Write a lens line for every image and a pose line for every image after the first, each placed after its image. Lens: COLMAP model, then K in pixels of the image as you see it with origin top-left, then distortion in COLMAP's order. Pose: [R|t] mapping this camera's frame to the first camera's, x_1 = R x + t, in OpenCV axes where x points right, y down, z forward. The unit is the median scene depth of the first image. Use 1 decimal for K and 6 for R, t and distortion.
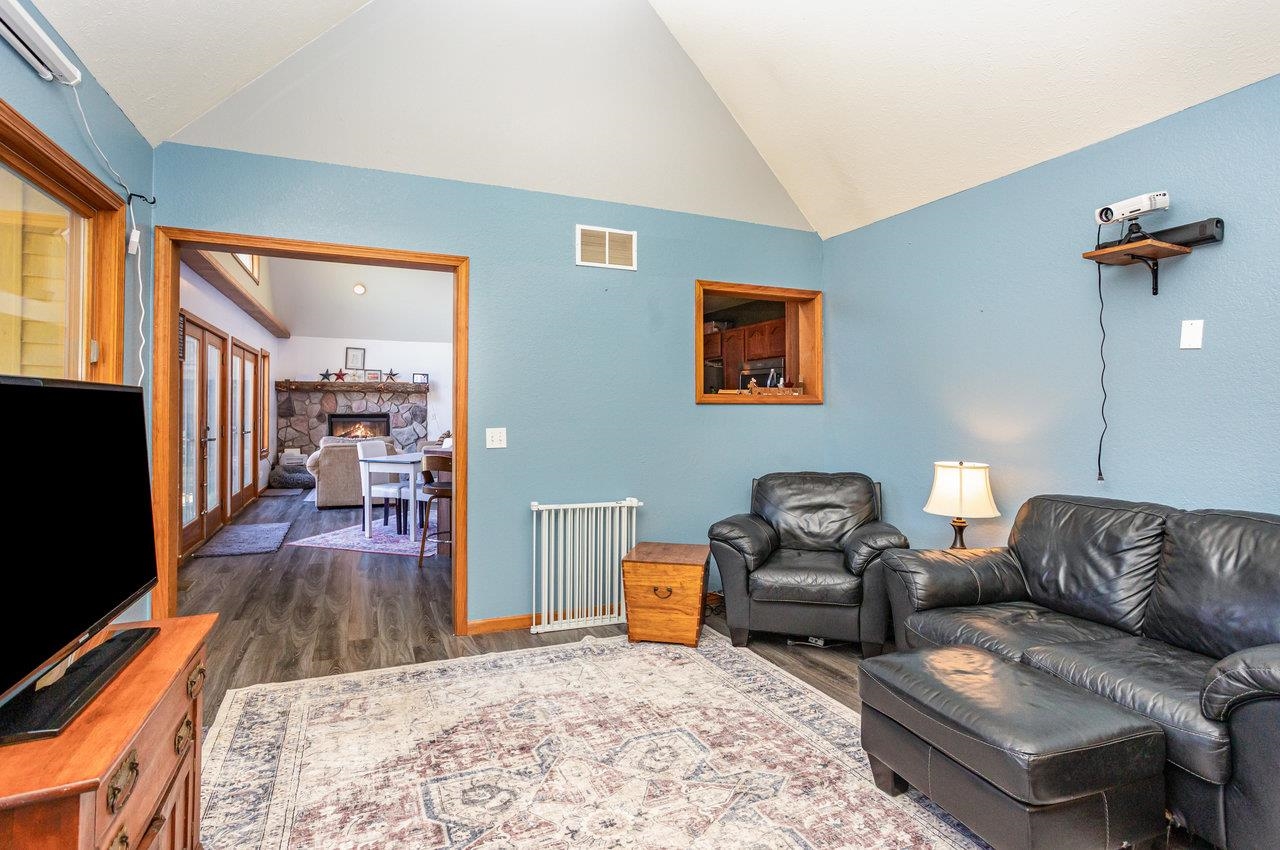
lens RADIAL K [[646.7, 0, 636.0], [0, 646.7, 401.2], [0, 0, 1]] dist [-0.042611, 0.000100]
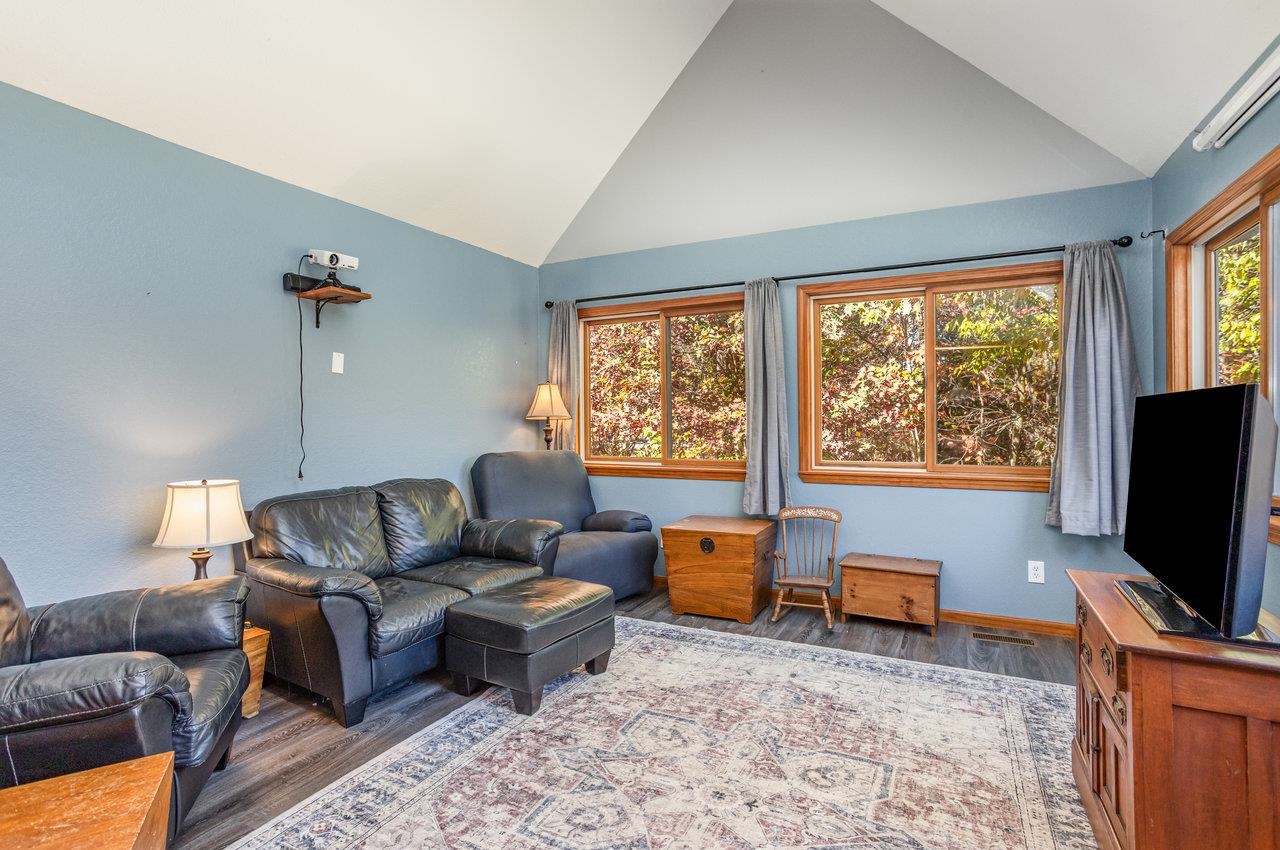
lens RADIAL K [[629.4, 0, 634.8], [0, 629.4, 422.2], [0, 0, 1]] dist [-0.058205, 0.036726]
pose [[-0.638786, -0.004643, 0.769371, -0.609801], [-0.006503, 0.999979, 0.000635, 0.020750], [-0.769357, -0.004598, -0.638802, 1.425064]]
